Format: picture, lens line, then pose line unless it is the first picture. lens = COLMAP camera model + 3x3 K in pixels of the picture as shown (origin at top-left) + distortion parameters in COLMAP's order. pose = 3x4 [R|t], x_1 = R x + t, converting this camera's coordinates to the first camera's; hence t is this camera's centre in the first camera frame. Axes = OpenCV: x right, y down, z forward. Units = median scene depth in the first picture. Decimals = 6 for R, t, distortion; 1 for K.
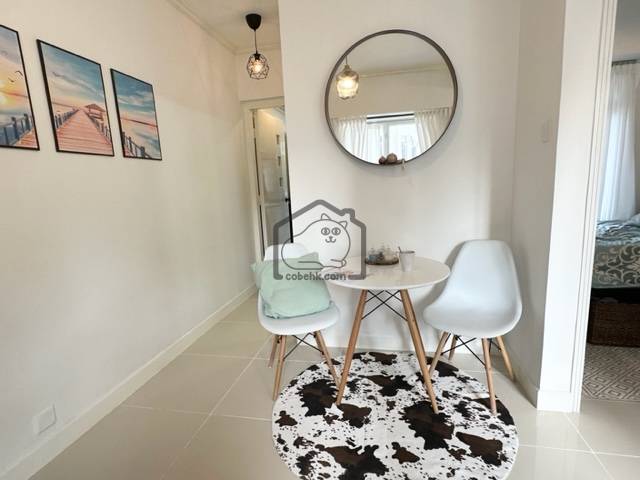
lens RADIAL K [[337.4, 0, 318.5], [0, 337.4, 238.8], [0, 0, 1]] dist [0.003779, 0.000940]
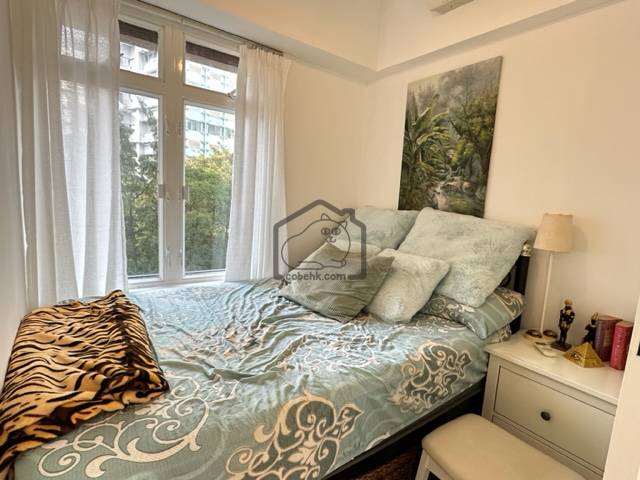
lens RADIAL K [[337.4, 0, 319.6], [0, 337.4, 238.9], [0, 0, 1]] dist [0.003779, 0.000940]
pose [[0.652059, -0.008643, 0.758119, 0.628096], [0.038324, 0.999032, -0.021573, -0.172074], [-0.757199, 0.043121, 0.651760, 0.695458]]
